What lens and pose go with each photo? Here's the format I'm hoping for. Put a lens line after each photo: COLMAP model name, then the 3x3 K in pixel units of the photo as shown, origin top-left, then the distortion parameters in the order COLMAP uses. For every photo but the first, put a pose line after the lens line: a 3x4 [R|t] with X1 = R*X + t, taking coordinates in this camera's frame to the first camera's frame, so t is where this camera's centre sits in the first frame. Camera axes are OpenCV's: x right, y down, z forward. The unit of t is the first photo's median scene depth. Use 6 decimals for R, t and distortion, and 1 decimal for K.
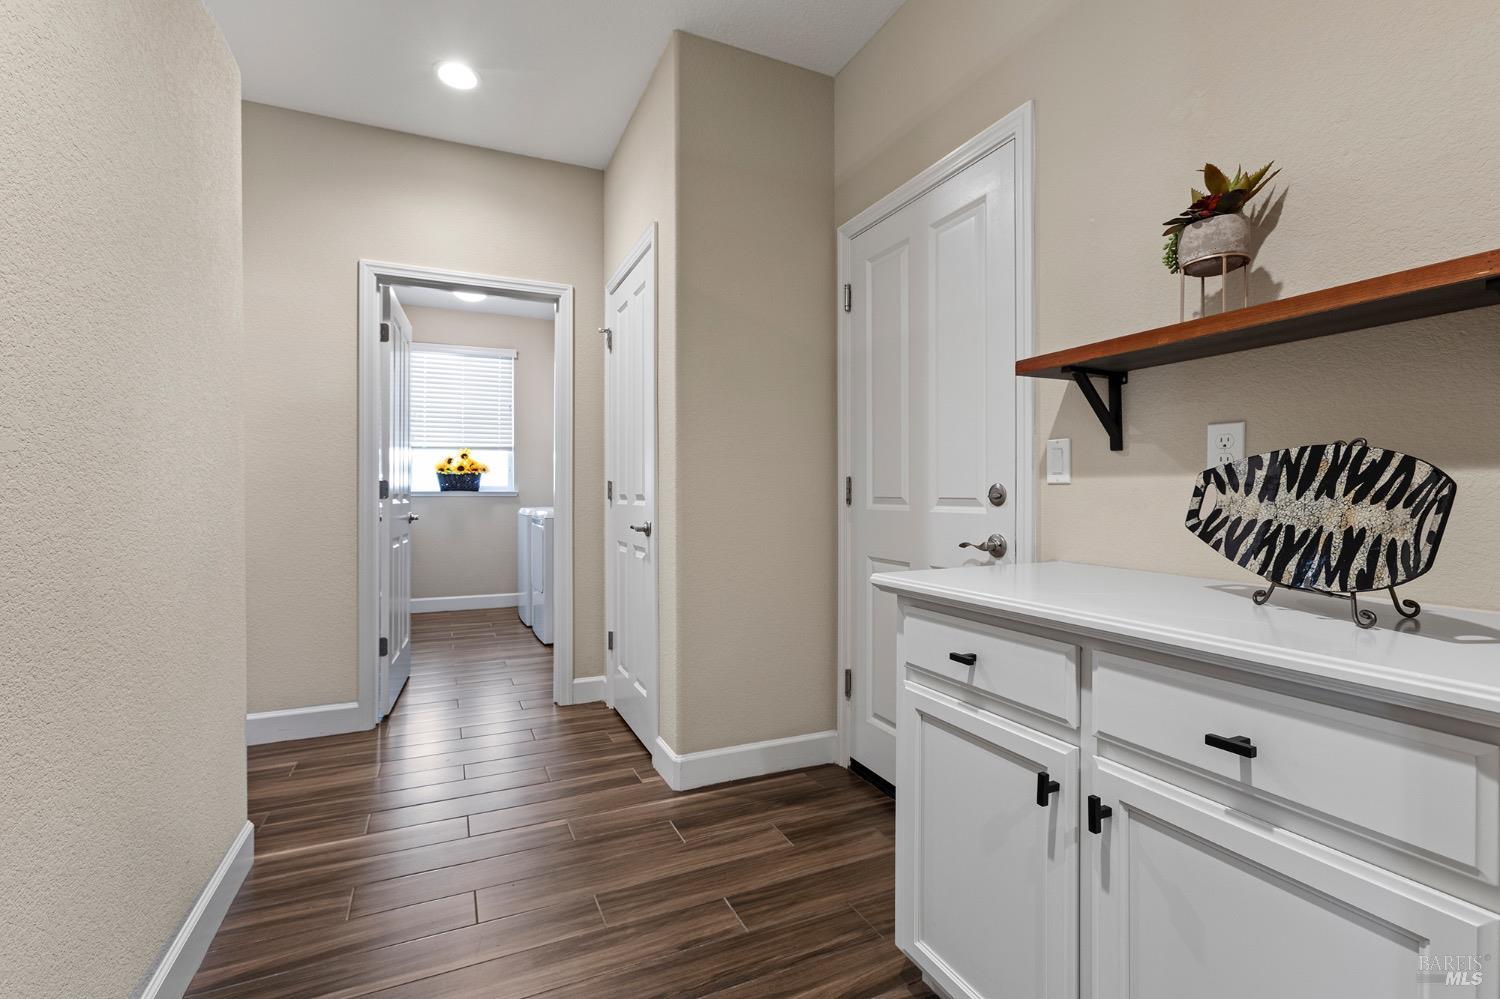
lens RADIAL K [[671.3, 0, 739.3], [0, 671.3, 492.6], [0, 0, 1]] dist [-0.003170, 0.000076]
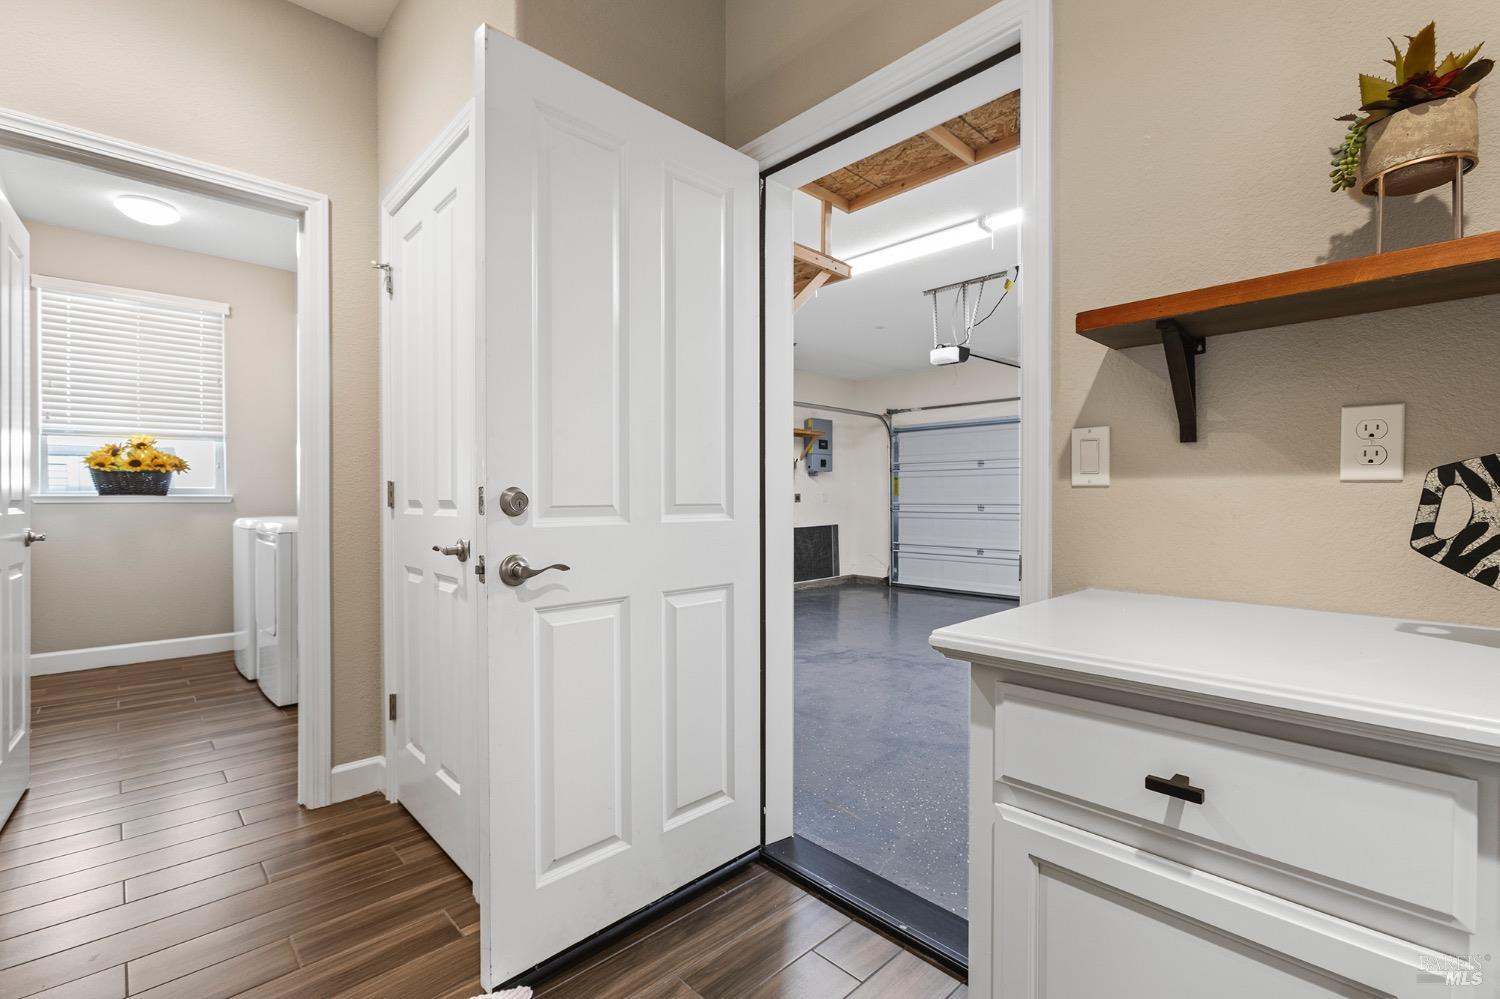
lens RADIAL K [[667.9, 0, 747.6], [0, 667.9, 502.6], [0, 0, 1]] dist [0.002011, -0.000201]
pose [[0.943087, -0.002419, 0.332539, -0.077304], [-0.000173, 0.999970, 0.007765, -0.000306], [-0.332547, -0.007380, 0.943058, 0.226602]]
